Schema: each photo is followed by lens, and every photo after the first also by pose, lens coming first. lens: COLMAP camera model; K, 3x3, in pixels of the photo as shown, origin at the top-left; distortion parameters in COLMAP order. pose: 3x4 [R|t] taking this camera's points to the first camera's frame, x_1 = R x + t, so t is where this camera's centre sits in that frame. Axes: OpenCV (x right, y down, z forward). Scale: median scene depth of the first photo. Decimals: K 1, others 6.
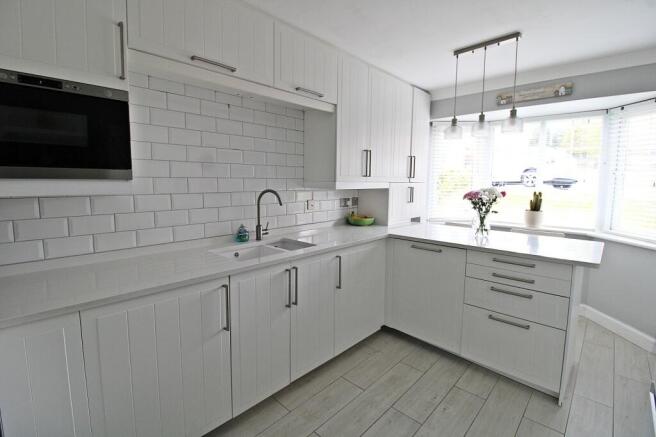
lens RADIAL K [[303.8, 0, 328.9], [0, 303.8, 211.9], [0, 0, 1]] dist [0.000192, -0.011180]
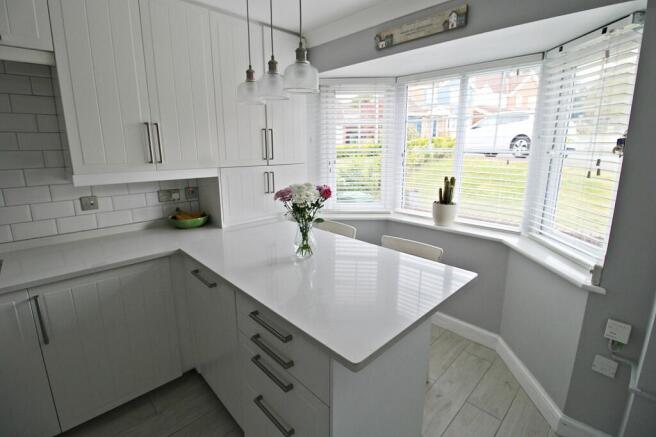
lens RADIAL K [[303.8, 0, 328.9], [0, 303.8, 211.9], [0, 0, 1]] dist [0.000192, -0.011180]
pose [[0.999286, -0.000817, -0.037767, 0.578128], [0.004846, 0.994278, 0.106712, -0.083865], [0.037464, -0.106819, 0.993572, 0.354686]]
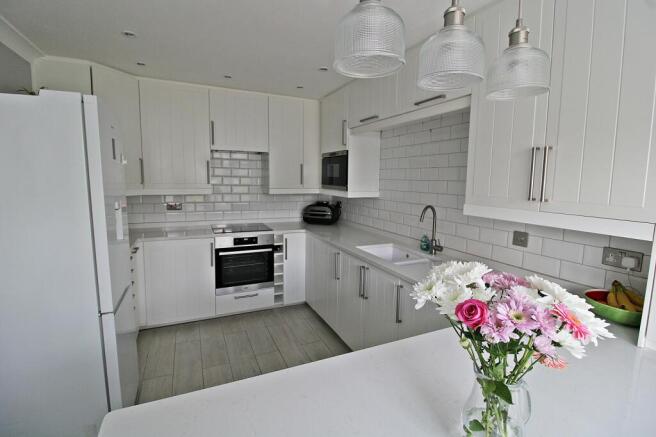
lens RADIAL K [[303.8, 0, 328.9], [0, 303.8, 211.9], [0, 0, 1]] dist [0.000192, -0.011180]
pose [[-0.368788, 0.089958, -0.925150, 0.766788], [-0.115304, 0.983191, 0.141564, -0.139280], [0.922334, 0.158881, -0.352217, 0.930647]]
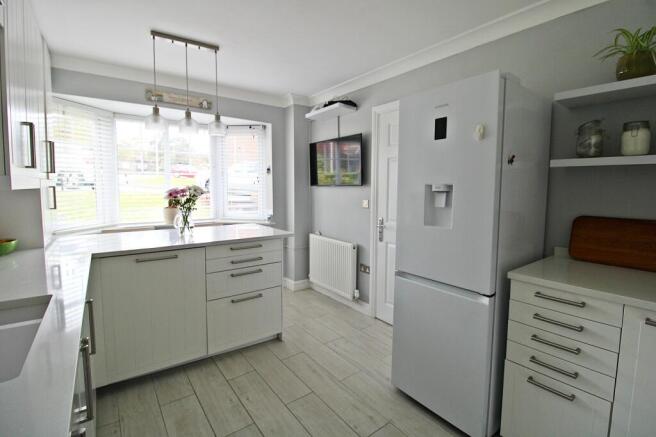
lens RADIAL K [[303.8, 0, 328.9], [0, 303.8, 211.9], [0, 0, 1]] dist [0.000192, -0.011180]
pose [[0.171206, -0.089644, 0.981149, -0.383965], [0.096192, 0.992615, 0.073907, -0.020928], [-0.980528, 0.081726, 0.178565, 0.362581]]
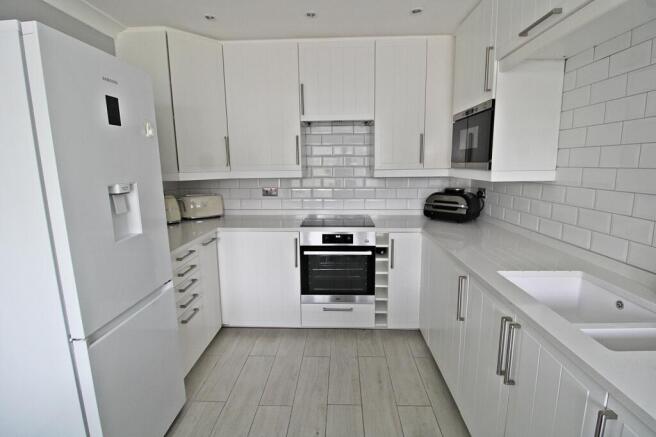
lens RADIAL K [[303.8, 0, 328.9], [0, 303.8, 211.9], [0, 0, 1]] dist [0.000192, -0.011180]
pose [[-0.752080, 0.102105, -0.651115, 0.378799], [-0.063646, 0.972058, 0.225949, -0.100570], [0.655992, 0.211372, -0.724566, 0.848677]]
